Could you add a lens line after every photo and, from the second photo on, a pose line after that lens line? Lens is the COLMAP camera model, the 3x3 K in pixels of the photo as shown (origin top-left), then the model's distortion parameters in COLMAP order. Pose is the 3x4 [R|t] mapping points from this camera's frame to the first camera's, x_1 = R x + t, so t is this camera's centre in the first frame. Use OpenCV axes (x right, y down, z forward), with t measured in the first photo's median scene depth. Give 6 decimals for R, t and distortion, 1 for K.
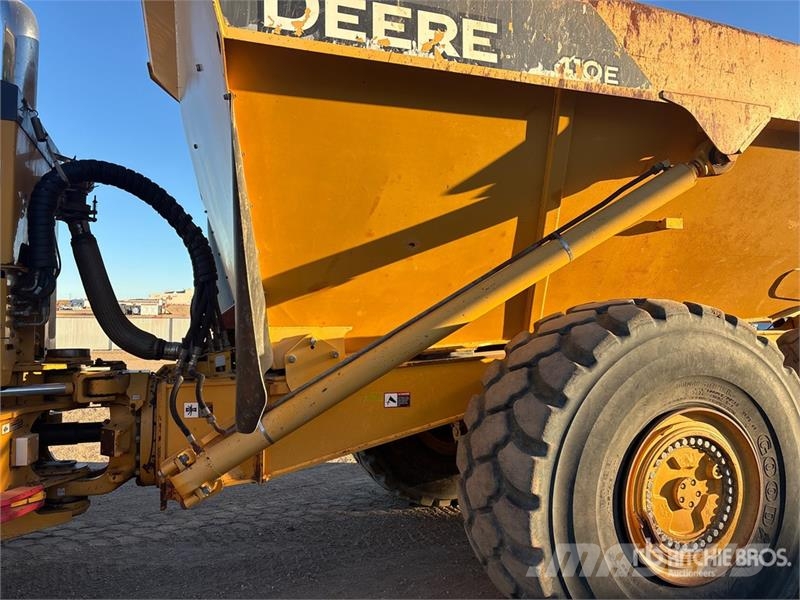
lens RADIAL K [[593.0, 0, 396.6], [0, 593.0, 298.8], [0, 0, 1]] dist [0.004923, 0.000752]
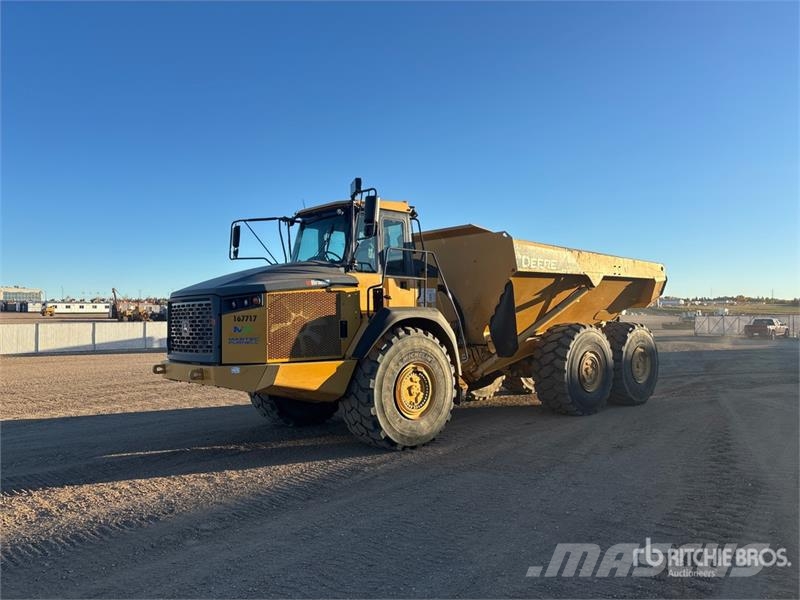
lens RADIAL K [[593.0, 0, 396.5], [0, 593.0, 302.6], [0, 0, 1]] dist [0.004923, 0.000752]
pose [[0.931514, -0.005527, 0.363664, -2.225439], [0.001724, 0.999940, 0.010782, -0.189215], [-0.363702, -0.009416, 0.931468, -2.313426]]
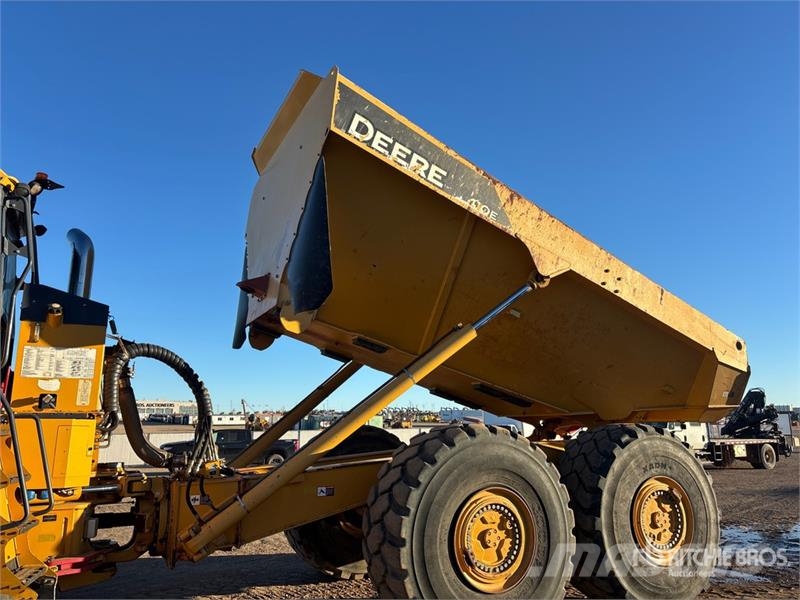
lens RADIAL K [[593.0, 0, 395.7], [0, 593.0, 293.3], [0, 0, 1]] dist [0.004923, 0.000752]
pose [[0.992202, 0.010322, 0.124213, -0.018573], [0.013583, 0.981676, -0.190075, -0.052560], [-0.123899, 0.190280, 0.973880, -0.802816]]
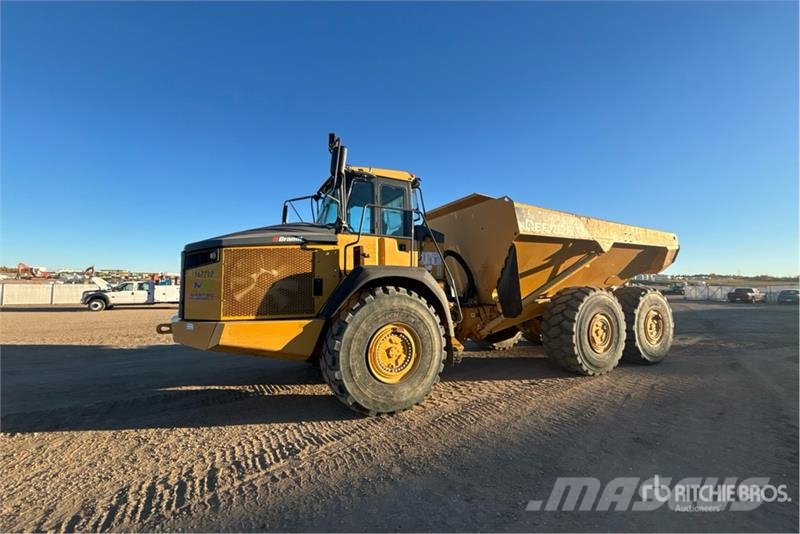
lens RADIAL K [[316.7, 0, 405.4], [0, 316.7, 267.0], [0, 0, 1]] dist [-0.003446, -0.000639]
pose [[0.991973, 0.003537, 0.126399, -1.181224], [-0.000844, 0.999771, -0.021360, -0.092890], [-0.126445, 0.021082, 0.991750, -1.081796]]
